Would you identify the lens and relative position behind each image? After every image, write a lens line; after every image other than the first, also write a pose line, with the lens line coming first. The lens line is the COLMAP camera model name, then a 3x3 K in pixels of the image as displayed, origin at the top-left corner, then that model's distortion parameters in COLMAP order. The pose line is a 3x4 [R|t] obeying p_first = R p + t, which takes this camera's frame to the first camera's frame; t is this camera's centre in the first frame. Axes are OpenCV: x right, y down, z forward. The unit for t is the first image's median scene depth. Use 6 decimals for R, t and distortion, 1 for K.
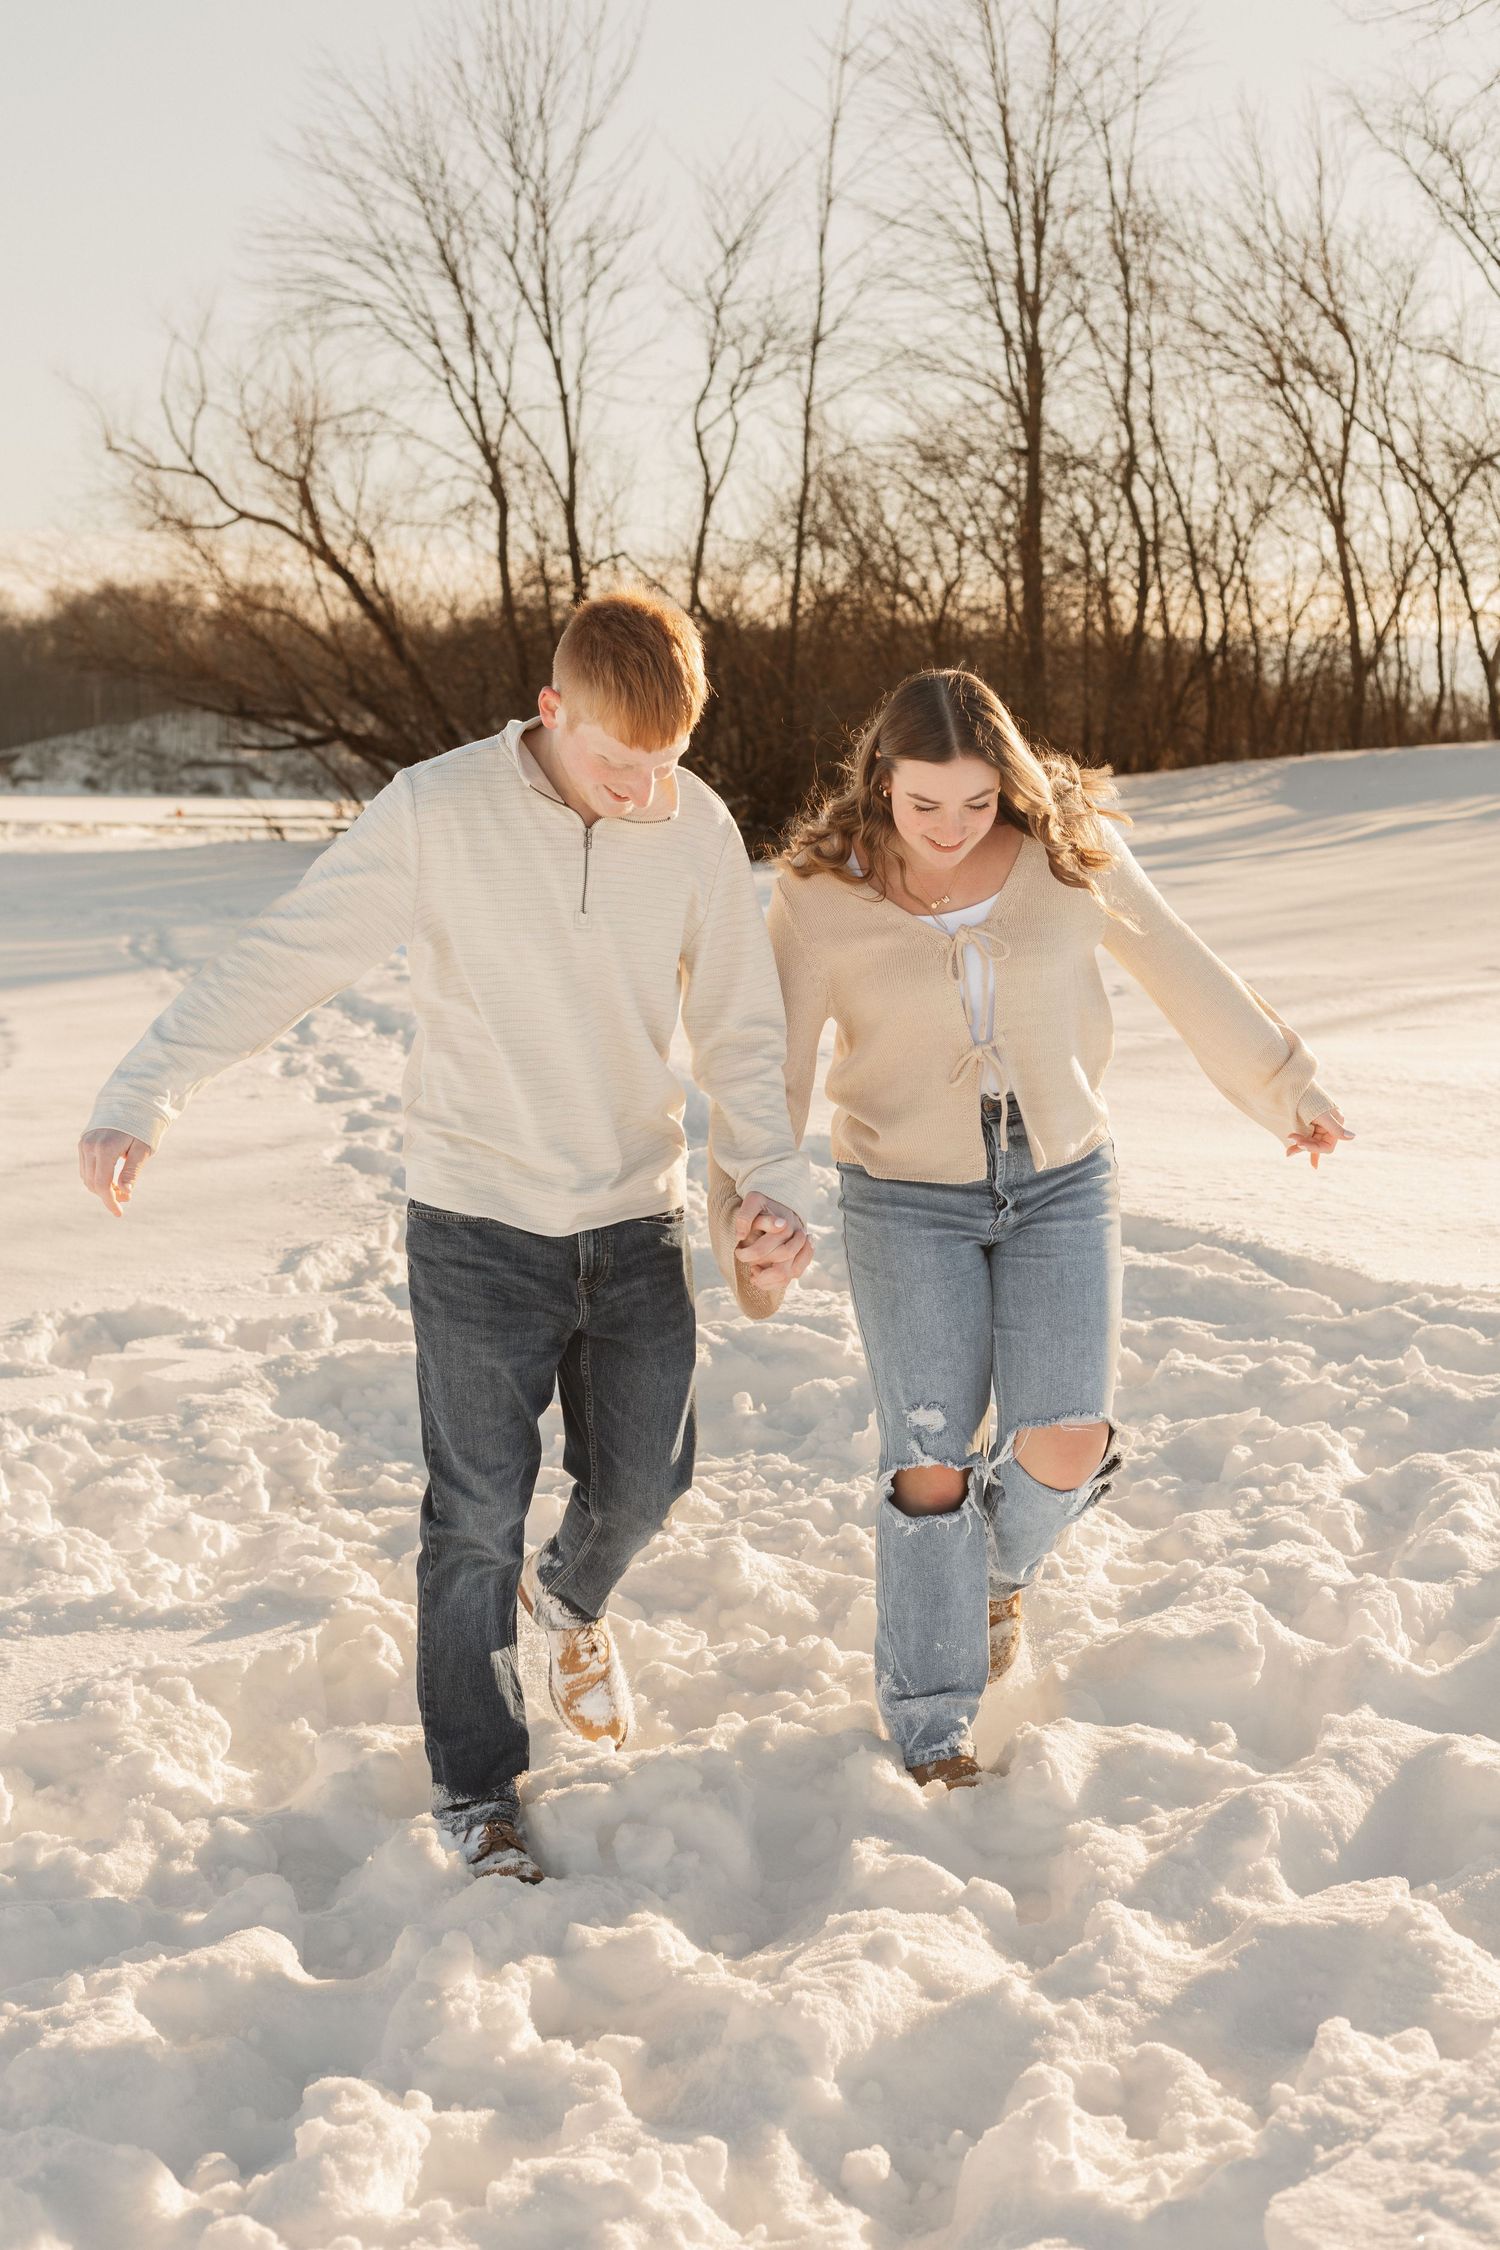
lens RADIAL K [[3326.9, 0, 750.0], [0, 3326.9, 1125.0], [0, 0, 1]] dist [0.029100, -0.017149]
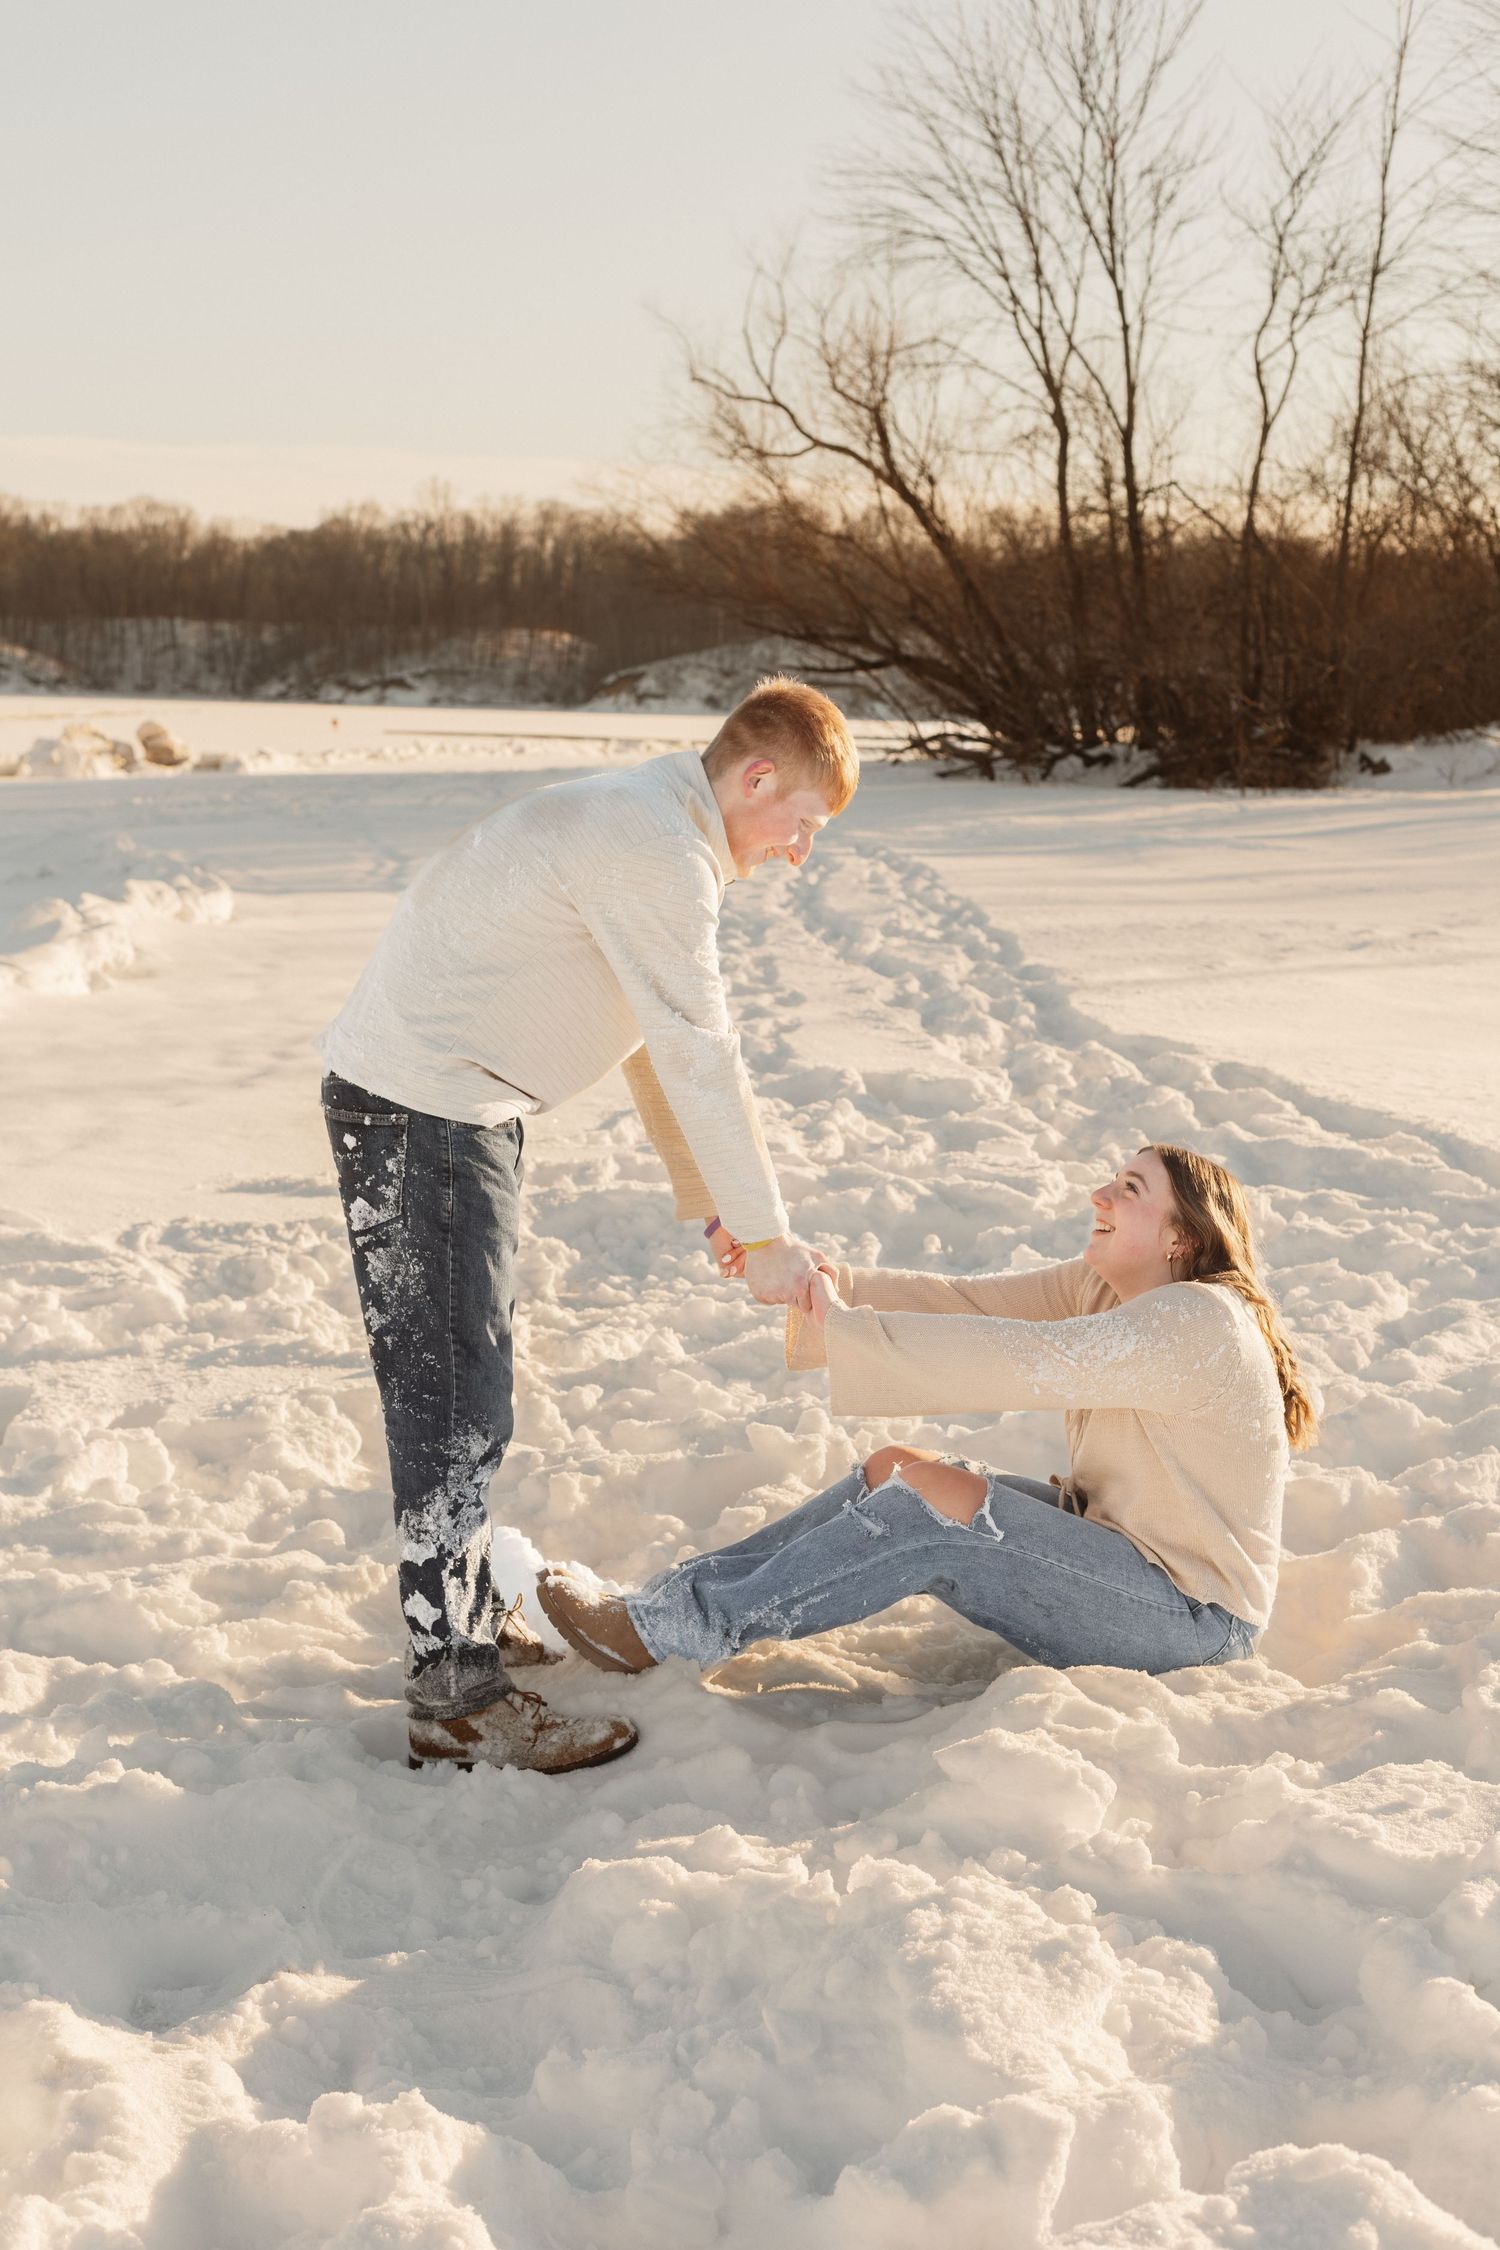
lens RADIAL K [[3329.7, 0, 786.7], [0, 3329.7, 1133.4], [0, 0, 1]] dist [0.039003, -0.039435]
pose [[0.984773, 0.036157, -0.170044, 0.023963], [-0.031870, 0.999103, 0.027875, 0.002226], [0.170899, -0.022031, 0.985042, -0.026885]]
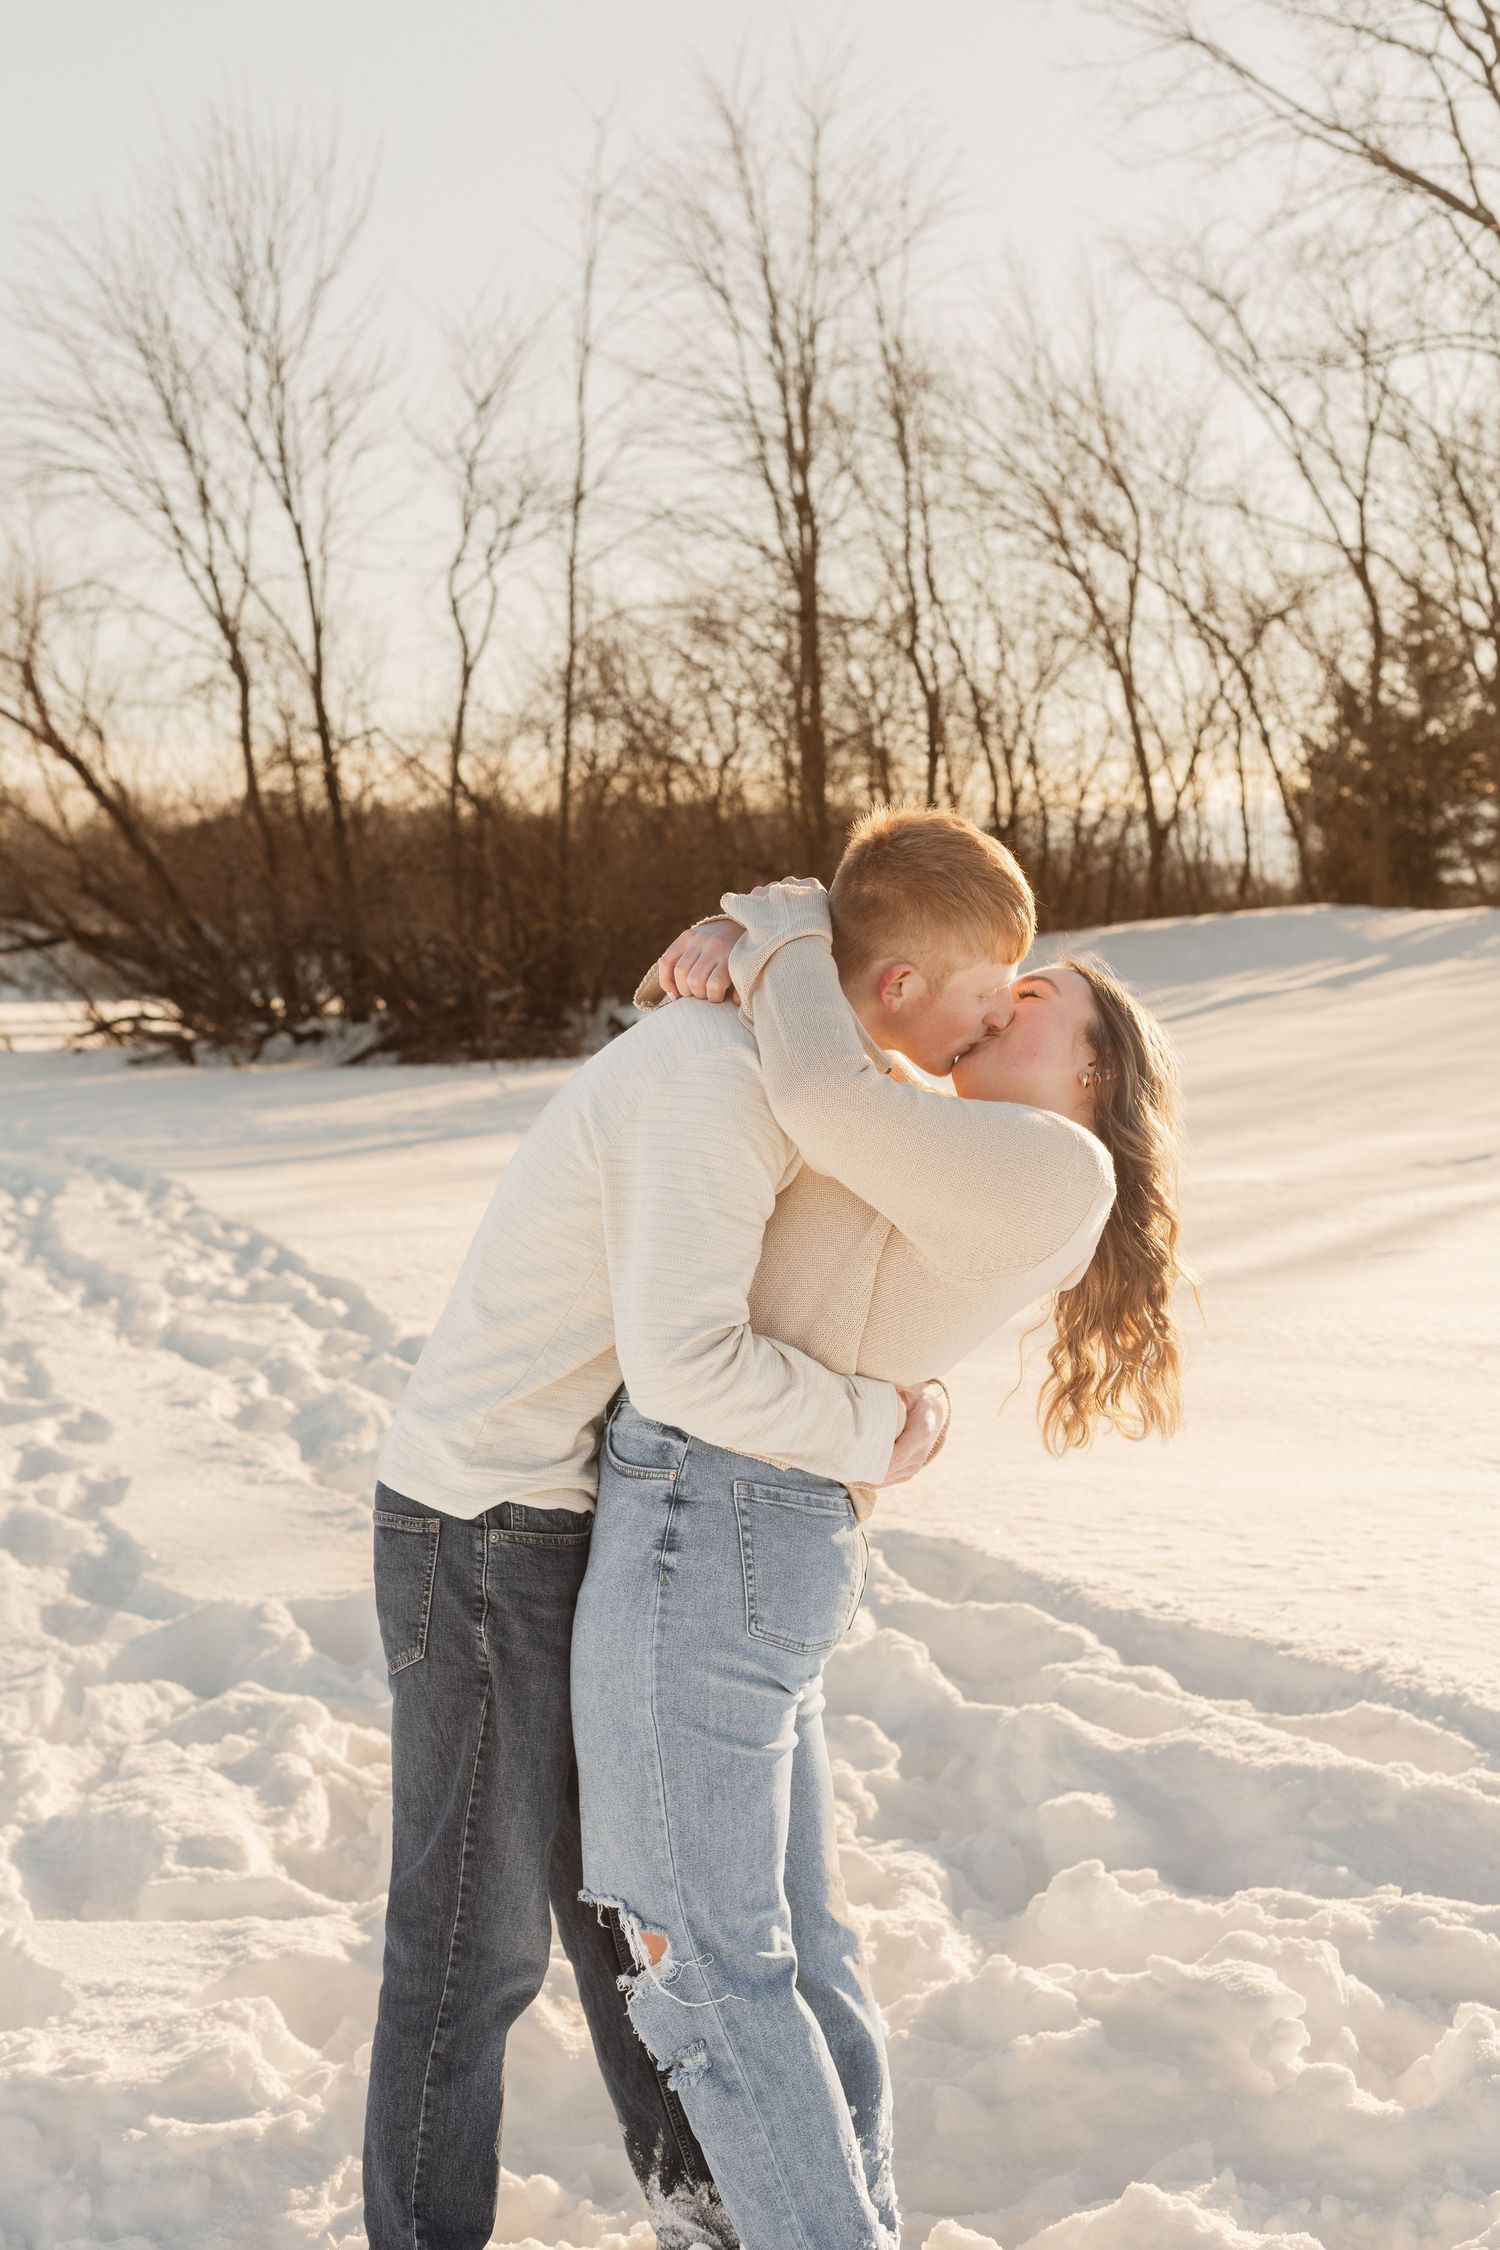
lens RADIAL K [[3326.9, 0, 750.0], [0, 3326.9, 1125.0], [0, 0, 1]] dist [0.029100, -0.017149]
pose [[0.996945, -0.033437, 0.070586, -0.003478], [0.037299, 0.997837, -0.054127, -0.008101], [-0.068623, 0.056594, 0.996036, 0.076214]]
